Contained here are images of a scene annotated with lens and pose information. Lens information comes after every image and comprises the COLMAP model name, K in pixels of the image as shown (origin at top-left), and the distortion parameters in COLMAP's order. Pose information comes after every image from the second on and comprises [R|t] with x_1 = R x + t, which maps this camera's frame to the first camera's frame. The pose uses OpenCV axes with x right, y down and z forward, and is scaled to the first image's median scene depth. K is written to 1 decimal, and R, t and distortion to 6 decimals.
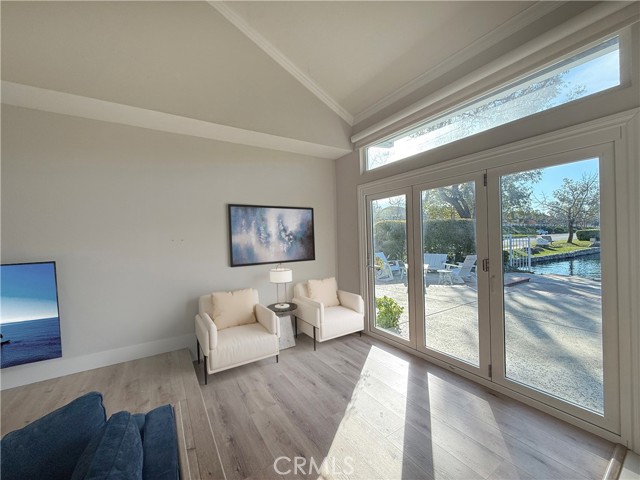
lens RADIAL K [[255.4, 0, 320.0], [0, 255.4, 240.0], [0, 0, 1]] dist [-0.002420, -0.000203]
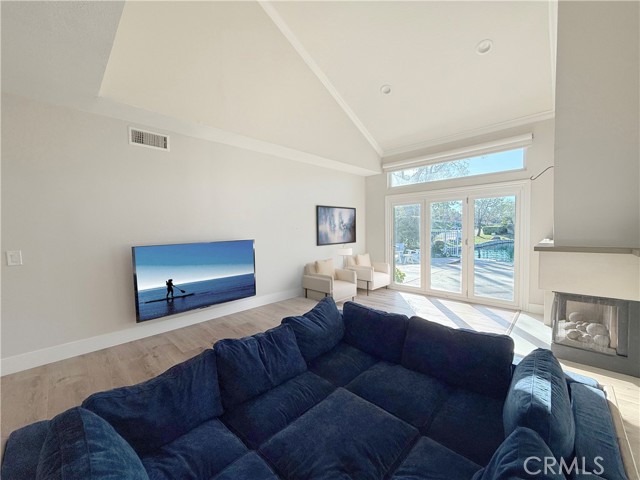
lens RADIAL K [[257.2, 0, 320.3], [0, 257.2, 237.0], [0, 0, 1]] dist [0.001222, 0.000106]
pose [[0.972523, 0.003697, 0.232777, -0.650831], [-0.006863, 0.999895, 0.012796, 0.029971], [-0.232705, -0.014042, 0.972446, -0.497273]]
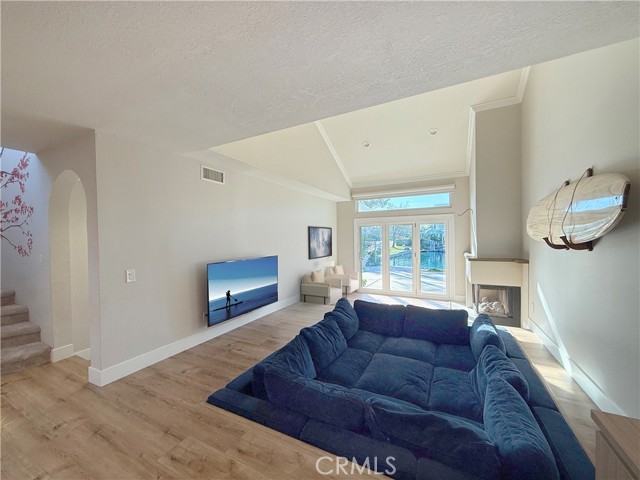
lens RADIAL K [[255.4, 0, 320.0], [0, 255.4, 240.0], [0, 0, 1]] dist [-0.002420, -0.000203]
pose [[0.862103, 0.014378, 0.506529, -1.159179], [-0.004751, 0.999783, -0.020293, 0.000260], [-0.506711, 0.015088, 0.861984, -0.634610]]
